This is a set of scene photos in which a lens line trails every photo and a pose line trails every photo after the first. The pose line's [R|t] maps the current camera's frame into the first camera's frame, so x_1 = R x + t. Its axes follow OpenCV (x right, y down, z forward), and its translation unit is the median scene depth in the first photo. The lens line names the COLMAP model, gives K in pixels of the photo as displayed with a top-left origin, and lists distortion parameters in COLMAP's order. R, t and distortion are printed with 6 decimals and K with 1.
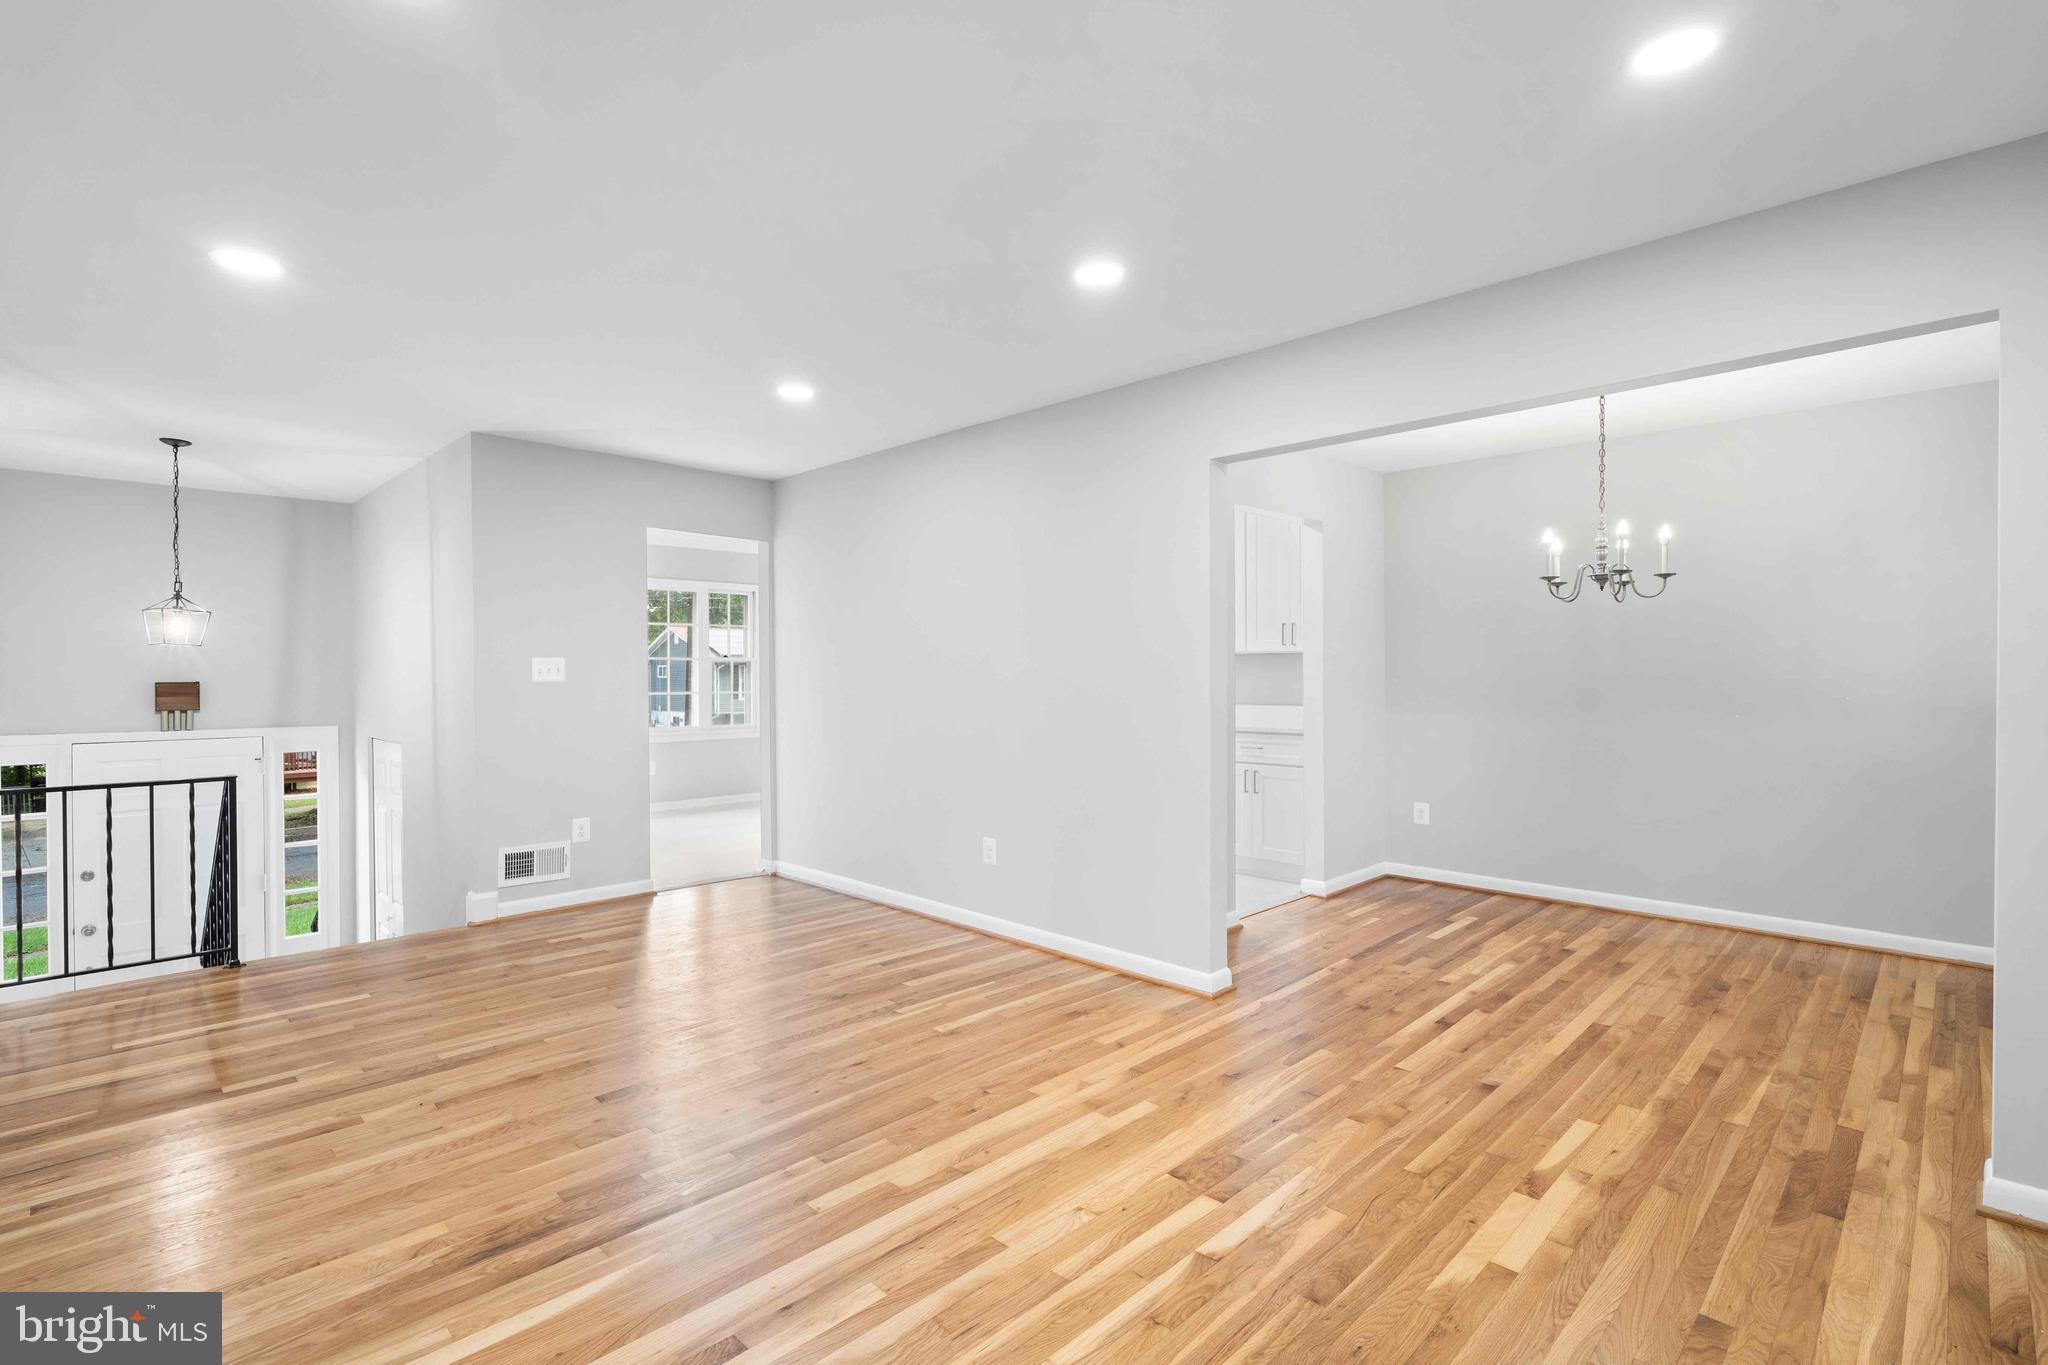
lens RADIAL K [[953.5, 0, 1018.2], [0, 953.5, 673.2], [0, 0, 1]] dist [0.002685, -0.003780]
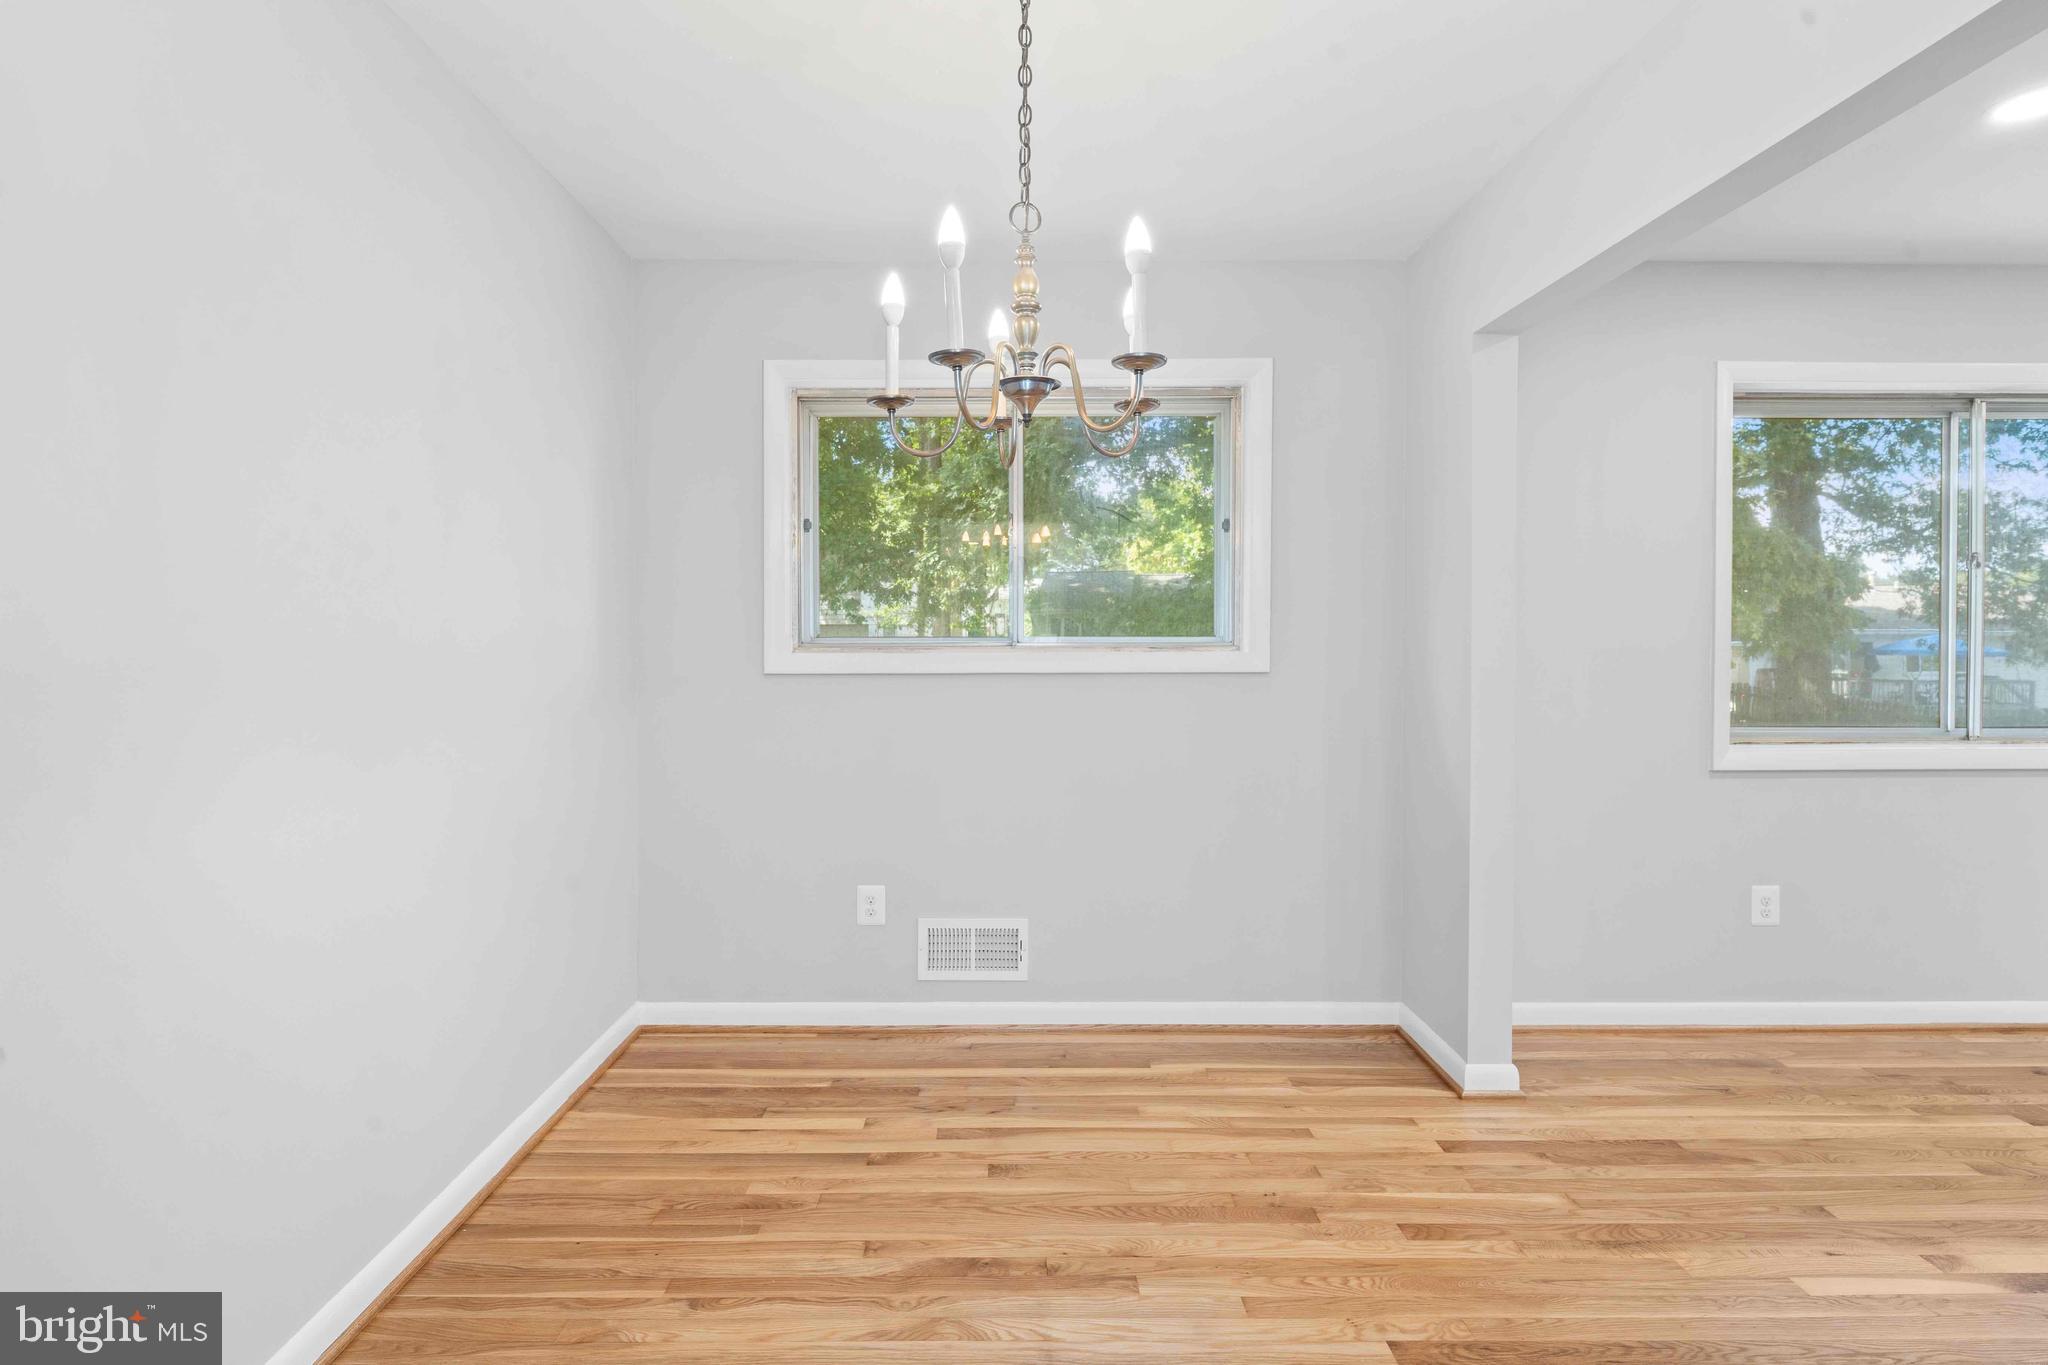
lens RADIAL K [[953.5, 0, 999.3], [0, 953.5, 658.0], [0, 0, 1]] dist [0.002685, -0.003780]
pose [[-0.702690, -0.011169, 0.711408, 0.399919], [0.002065, 0.999841, 0.017738, -0.003212], [-0.711493, 0.013933, -0.702555, 1.464063]]
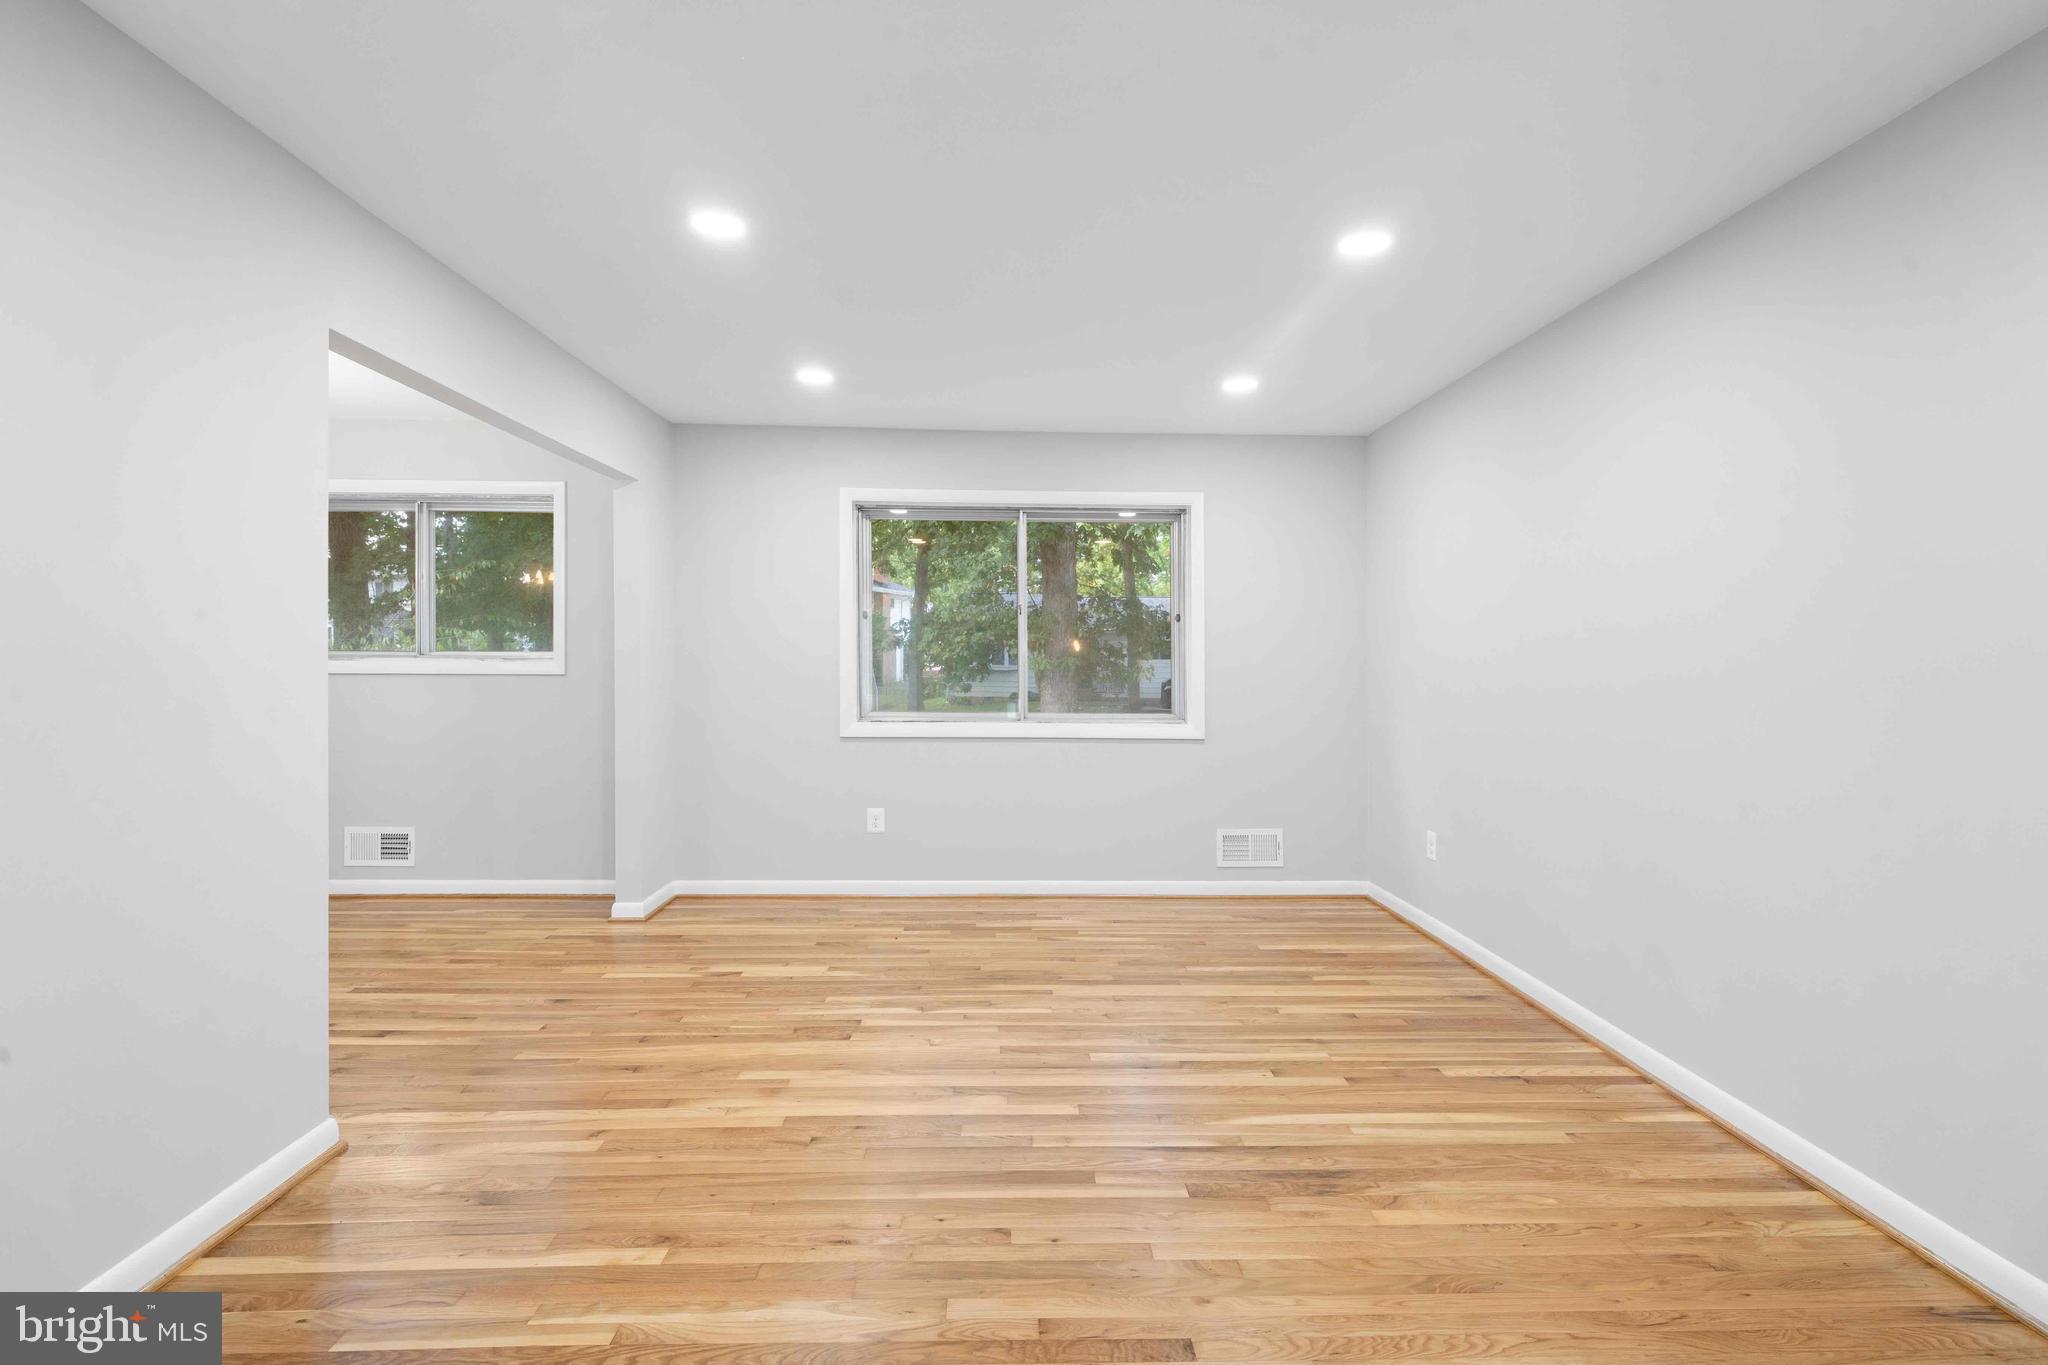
lens RADIAL K [[953.5, 0, 1020.2], [0, 953.5, 682.4], [0, 0, 1]] dist [0.002685, -0.003780]
pose [[-0.725102, -0.021184, 0.688315, -0.625697], [-0.006412, 0.999691, 0.024013, -0.000581], [-0.688611, 0.012998, -0.725014, 1.227708]]
